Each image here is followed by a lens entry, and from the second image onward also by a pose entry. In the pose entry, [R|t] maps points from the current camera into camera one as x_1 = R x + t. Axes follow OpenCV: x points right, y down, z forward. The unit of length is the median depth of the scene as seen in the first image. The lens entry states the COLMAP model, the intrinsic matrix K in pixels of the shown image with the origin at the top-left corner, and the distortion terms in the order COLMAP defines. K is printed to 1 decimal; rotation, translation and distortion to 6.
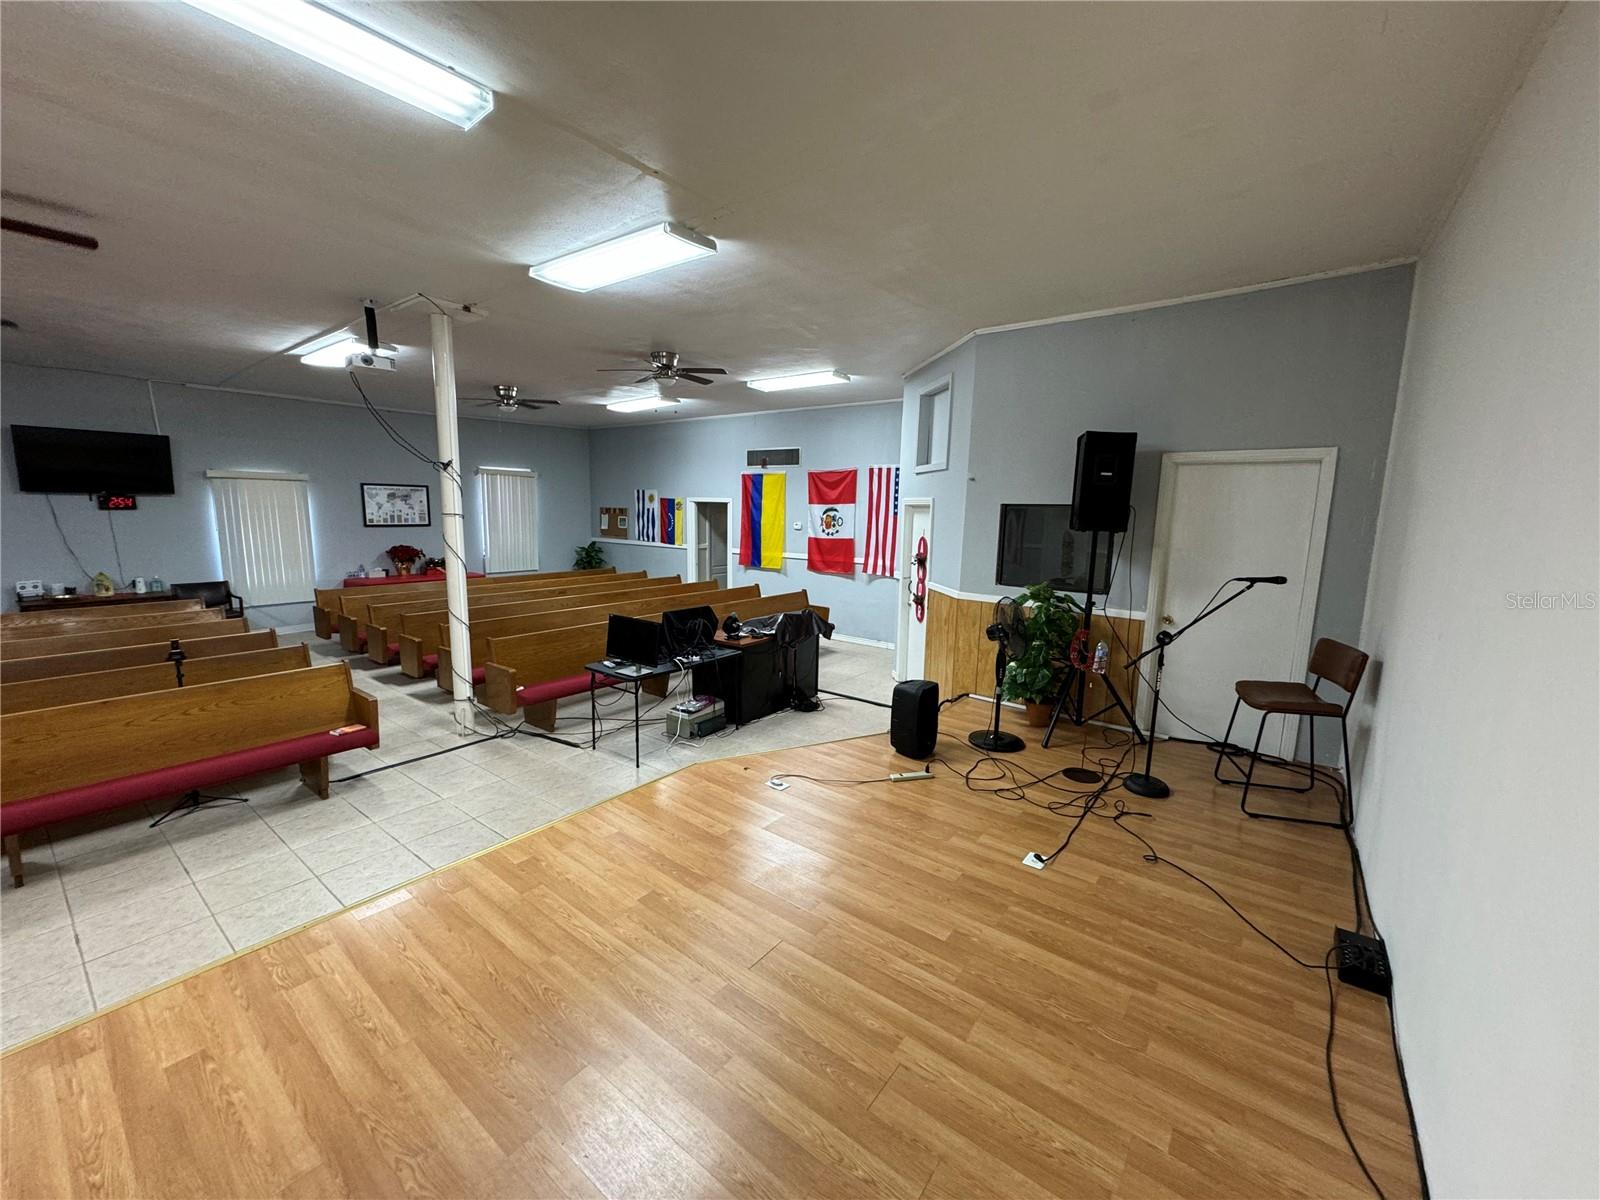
lens RADIAL K [[632.0, 0, 799.8], [0, 632.0, 604.0], [0, 0, 1]] dist [-0.009071, 0.001413]
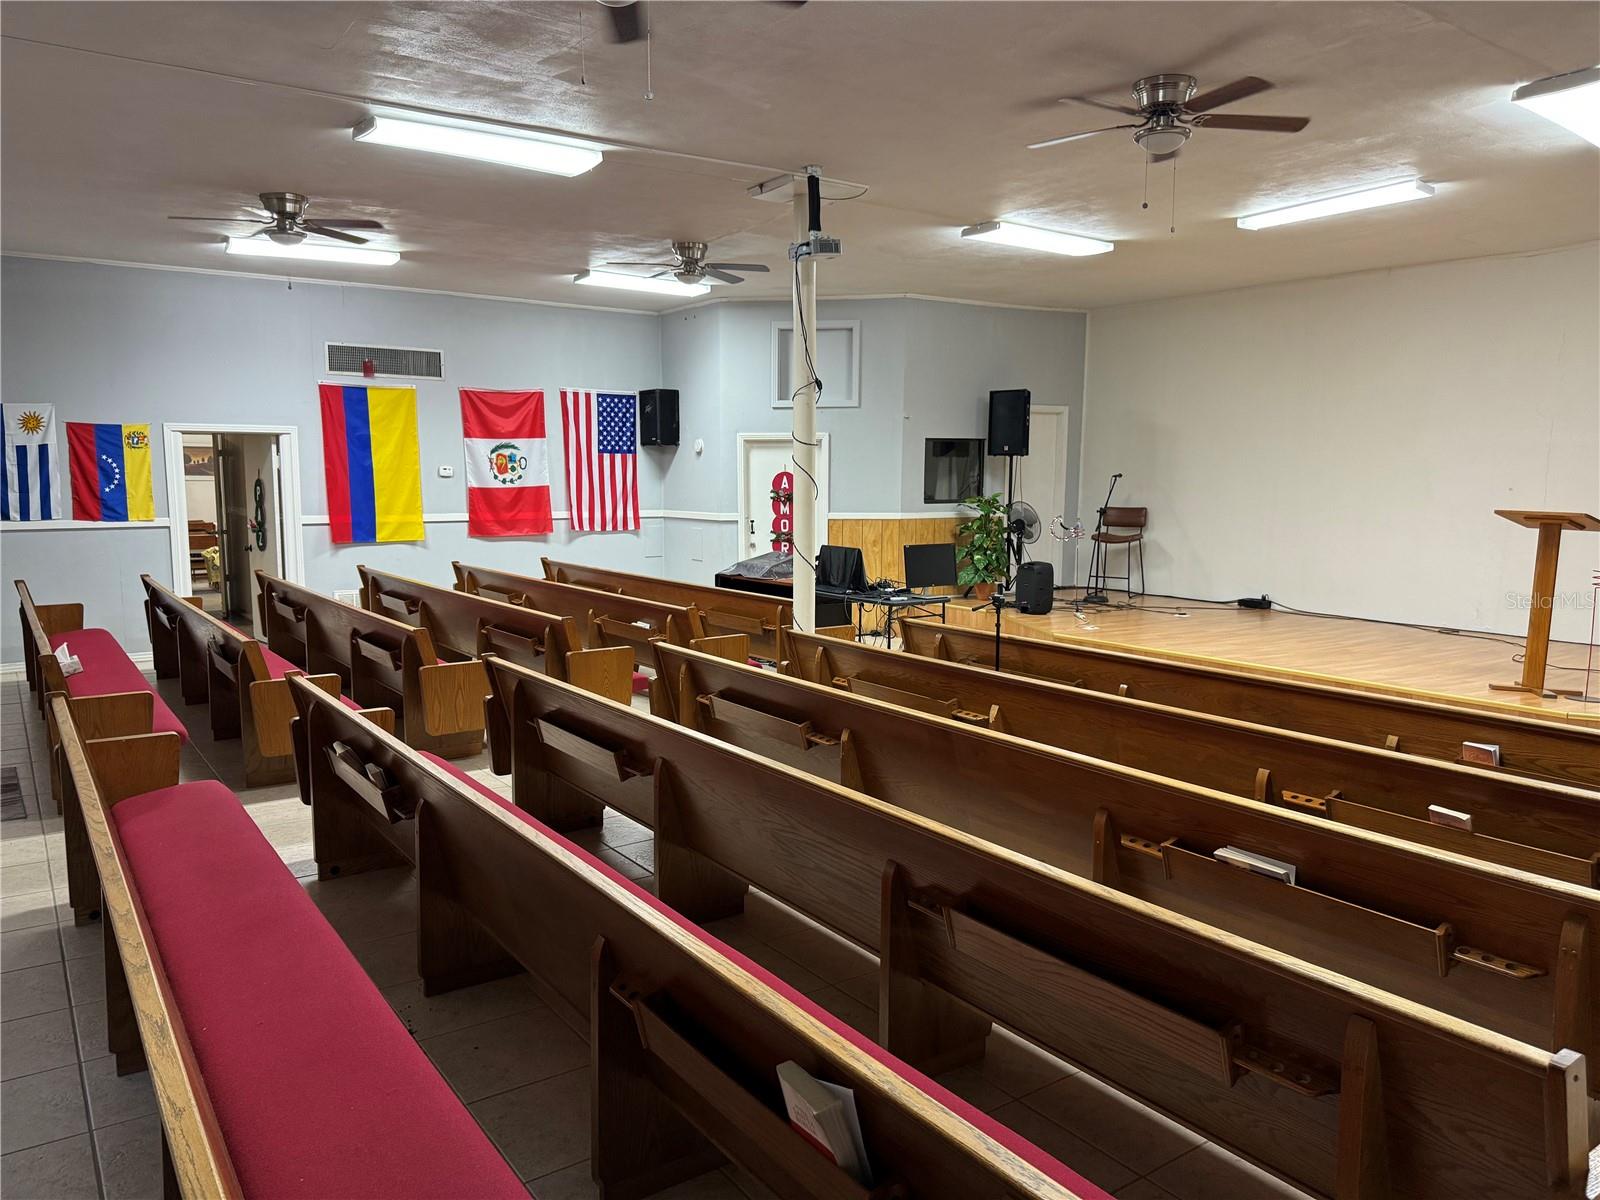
lens RADIAL K [[1116.1, 0, 807.6], [0, 1116.1, 644.5], [0, 0, 1]] dist [0.056167, -0.076741]
pose [[0.309520, -0.163440, 0.936742, -1.039483], [0.151386, 0.981023, 0.121145, -0.032862], [-0.938765, 0.104312, 0.328389, 0.294662]]
